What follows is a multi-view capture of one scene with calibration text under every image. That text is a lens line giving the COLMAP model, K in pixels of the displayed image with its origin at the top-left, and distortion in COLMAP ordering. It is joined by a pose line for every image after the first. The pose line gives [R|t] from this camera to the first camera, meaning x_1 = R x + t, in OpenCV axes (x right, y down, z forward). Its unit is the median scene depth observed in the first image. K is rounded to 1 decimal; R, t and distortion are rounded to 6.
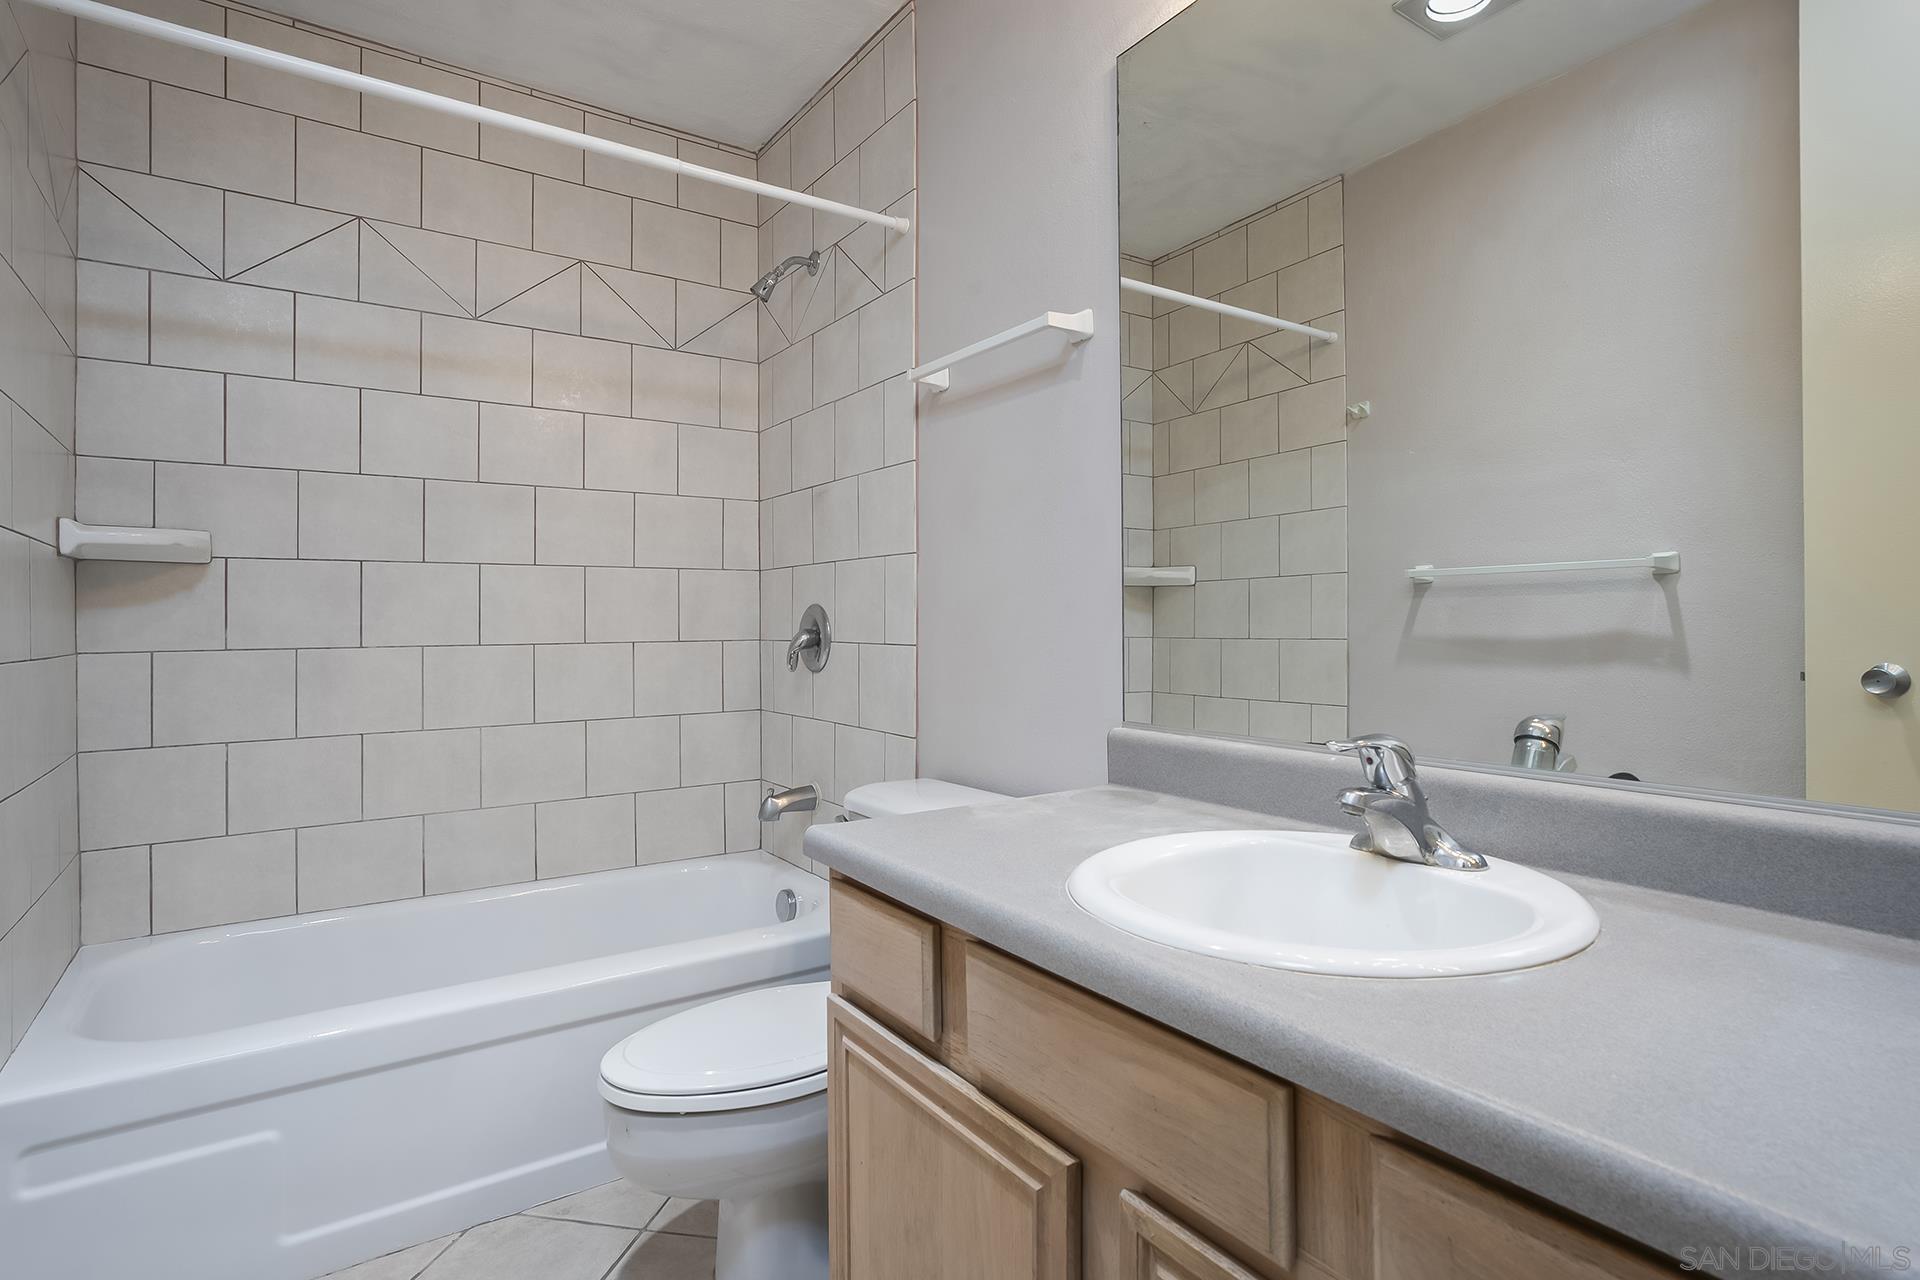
lens RADIAL K [[935.1, 0, 958.5], [0, 935.1, 624.0], [0, 0, 1]] dist [-0.027274, 0.011430]
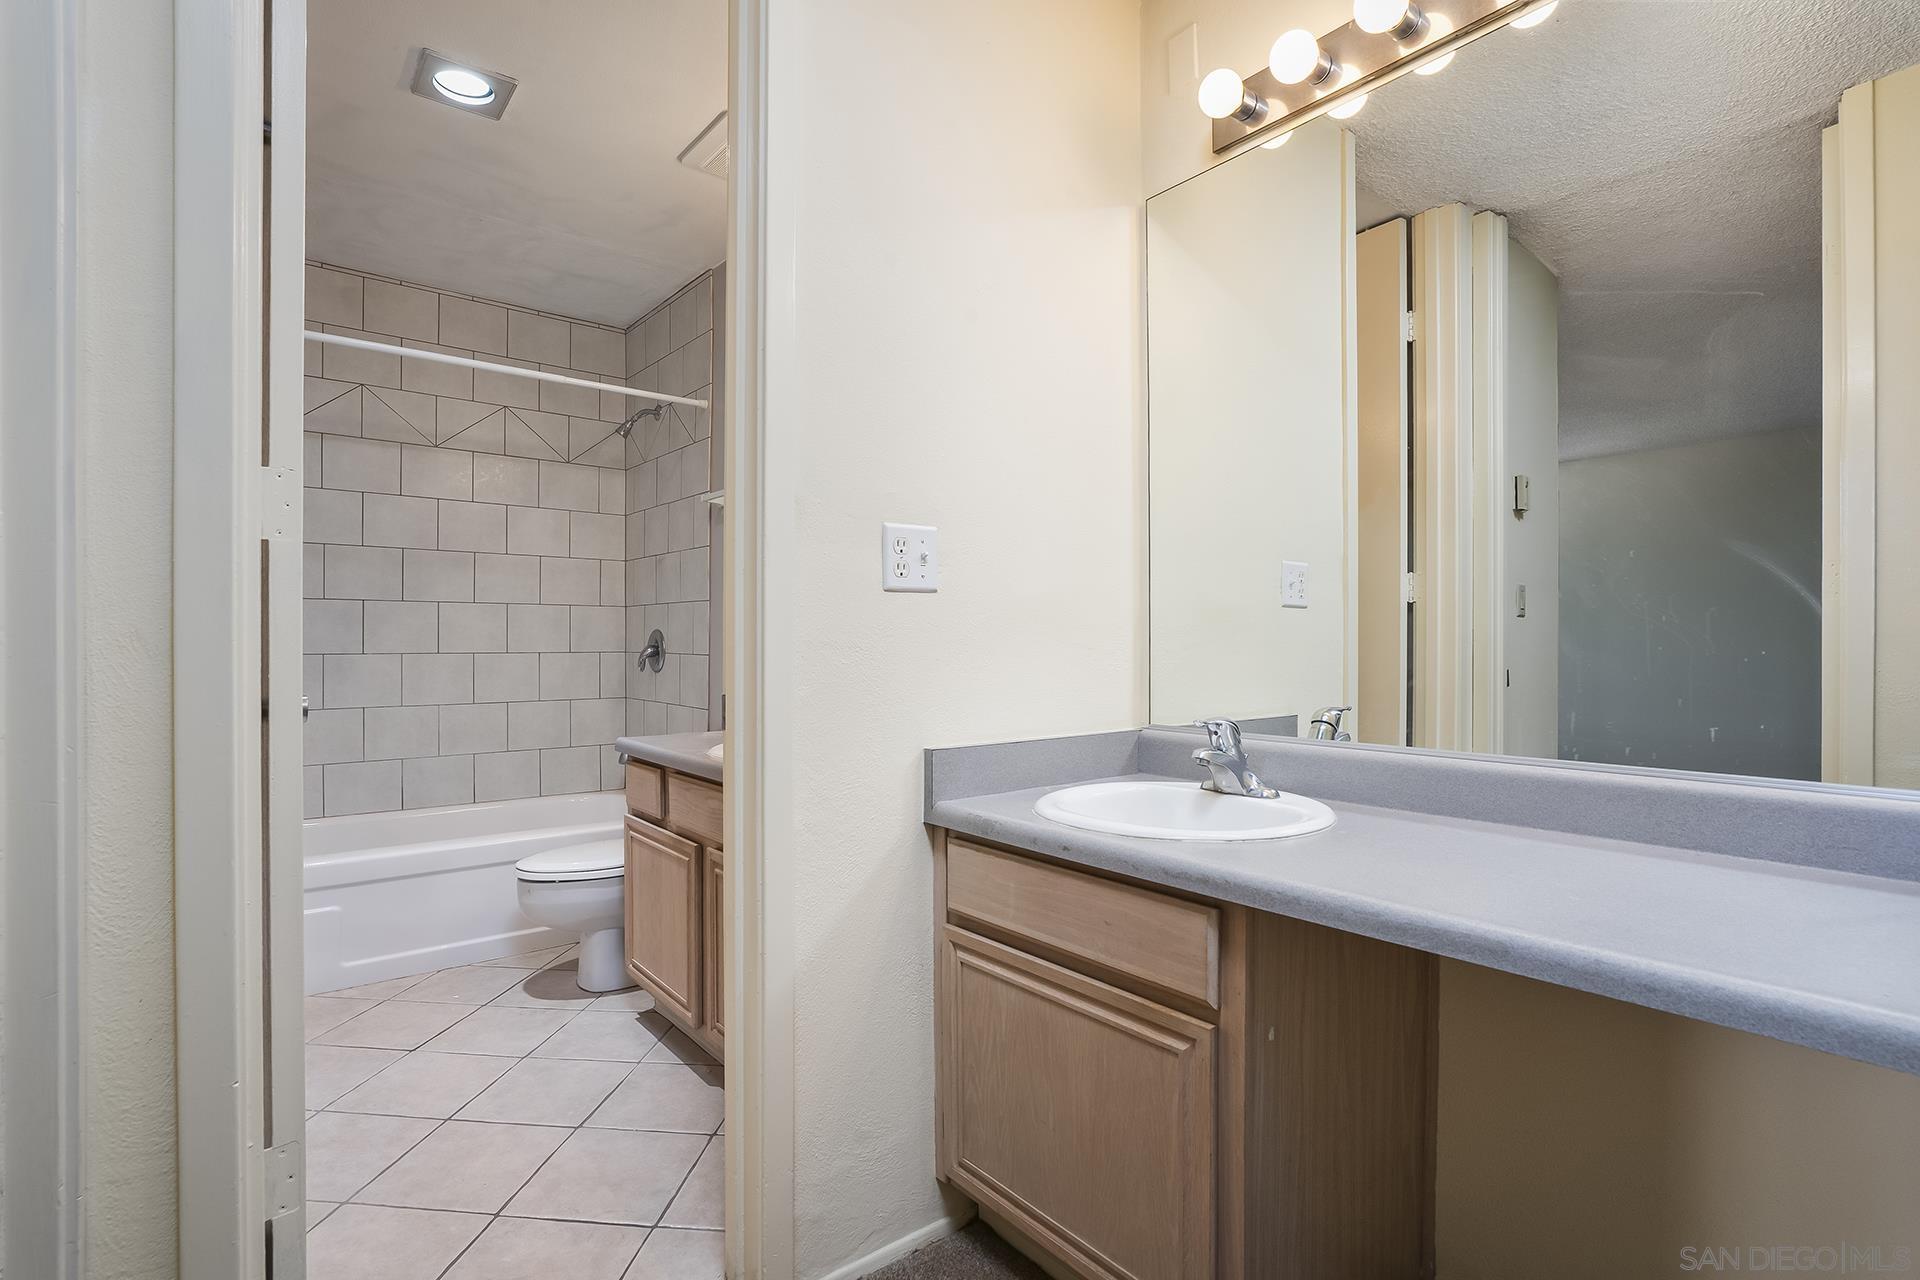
lens RADIAL K [[935.1, 0, 963.1], [0, 935.1, 648.6], [0, 0, 1]] dist [-0.027274, 0.011430]
pose [[0.996773, 0.007395, 0.079925, 0.242871], [-0.007950, 0.999946, 0.006633, -0.003290], [-0.079872, -0.007247, 0.996779, -0.630742]]
